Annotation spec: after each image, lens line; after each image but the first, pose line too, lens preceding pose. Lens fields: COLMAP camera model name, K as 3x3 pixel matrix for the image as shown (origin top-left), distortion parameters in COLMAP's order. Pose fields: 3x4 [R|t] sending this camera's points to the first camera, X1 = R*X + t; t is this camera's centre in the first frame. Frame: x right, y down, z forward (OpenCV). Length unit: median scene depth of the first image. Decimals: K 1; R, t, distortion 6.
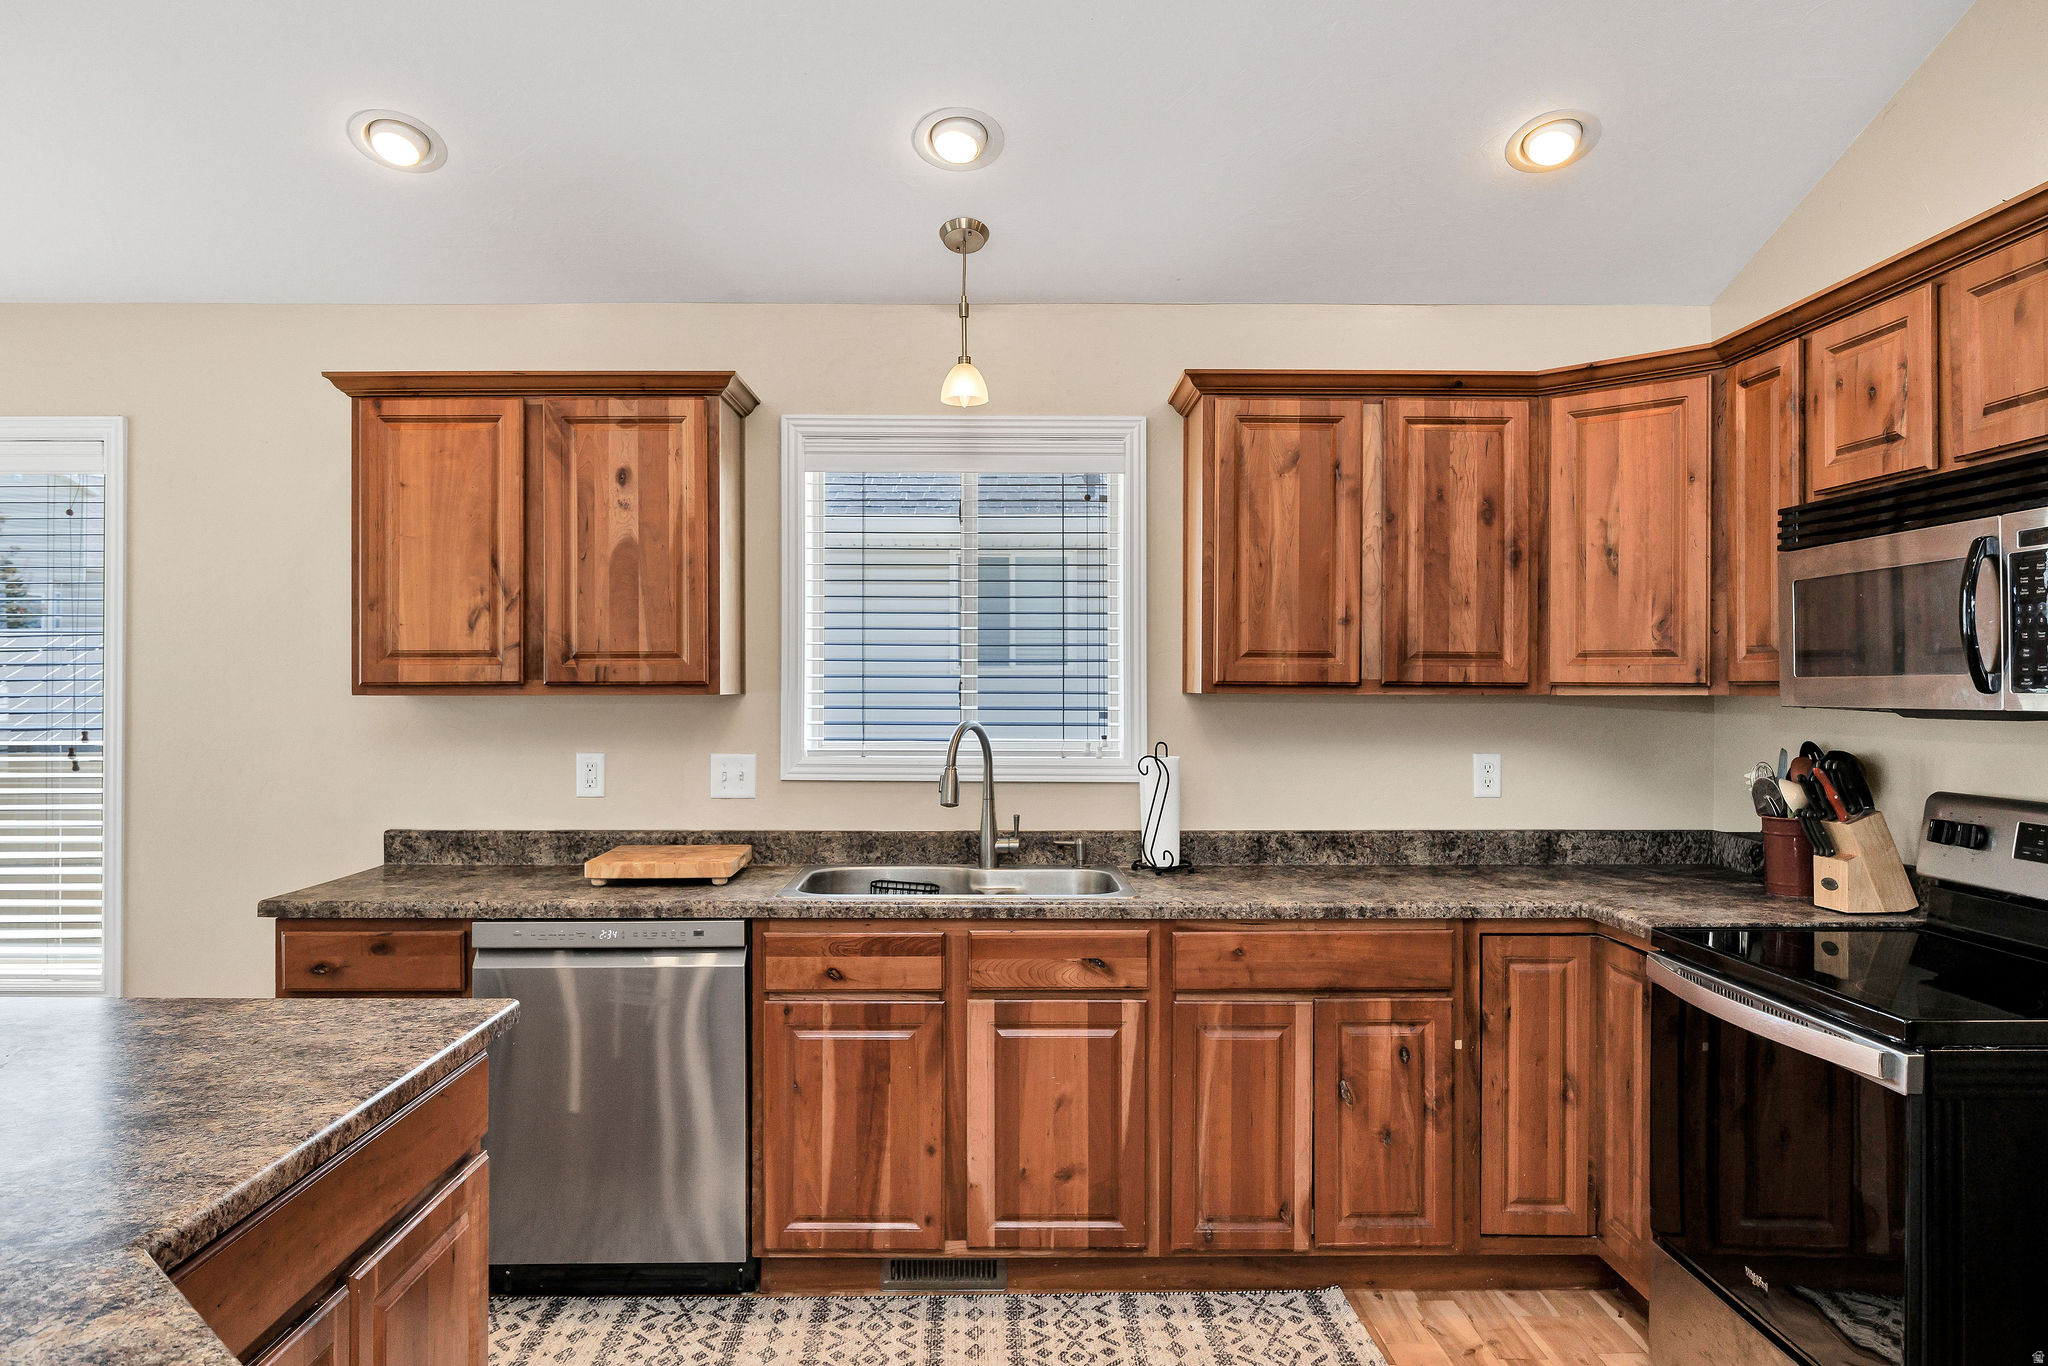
lens RADIAL K [[1347.0, 0, 1065.5], [0, 1347.0, 677.9], [0, 0, 1]] dist [-0.008660, 0.001639]
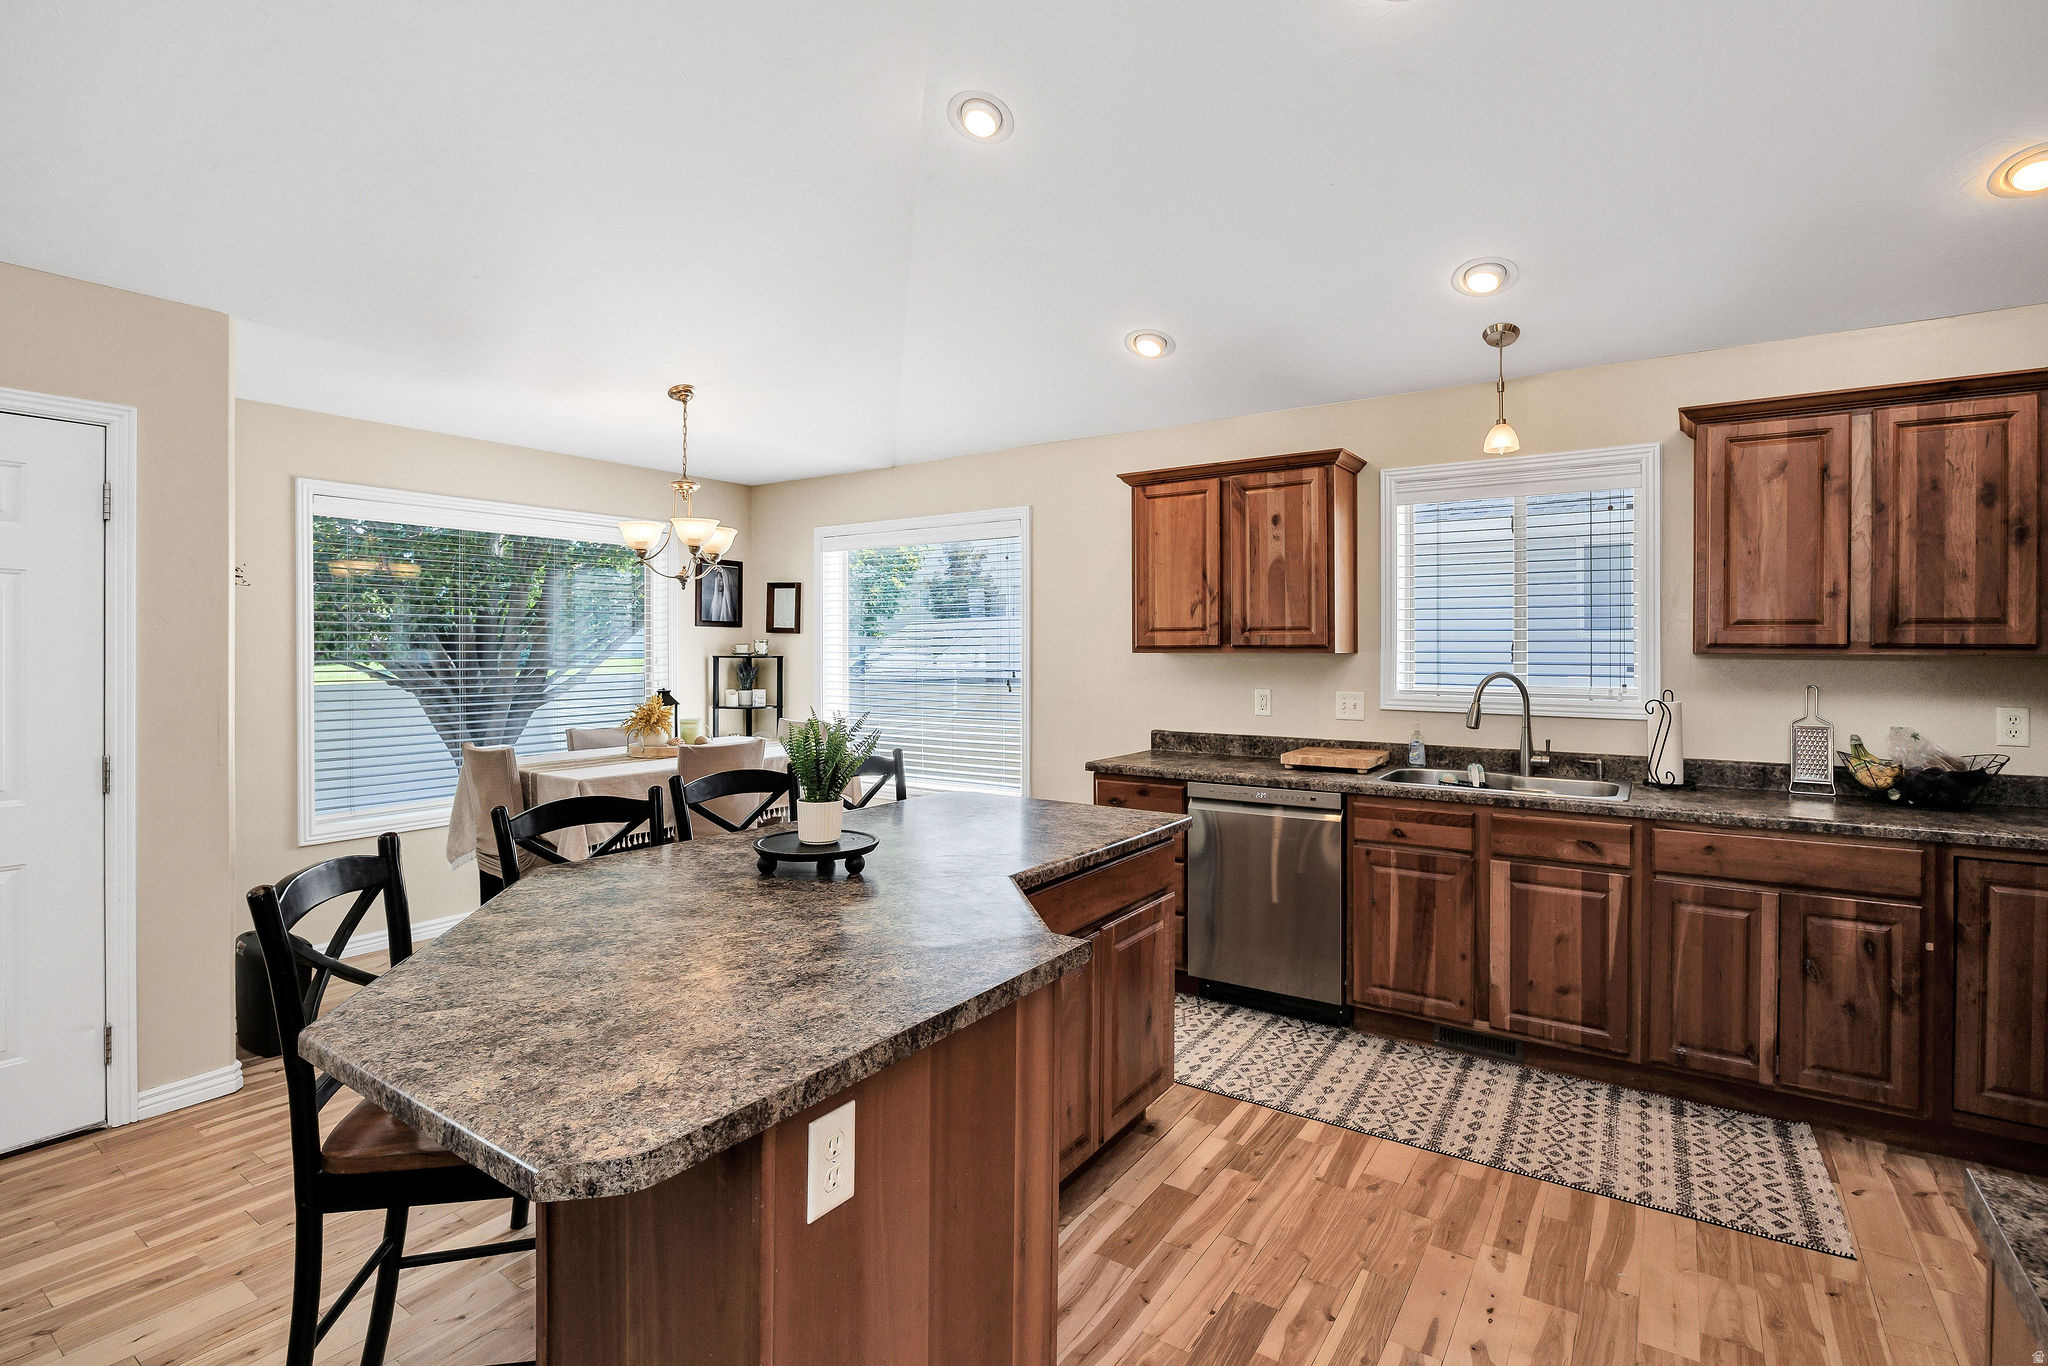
lens RADIAL K [[1005.9, 0, 1046.8], [0, 1005.9, 649.6], [0, 0, 1]] dist [-0.009463, 0.001801]
pose [[0.817822, 0.000582, -0.575471, 0.150846], [0.003944, 0.999970, 0.006615, -0.000791], [0.575458, -0.007679, 0.817795, -0.166672]]
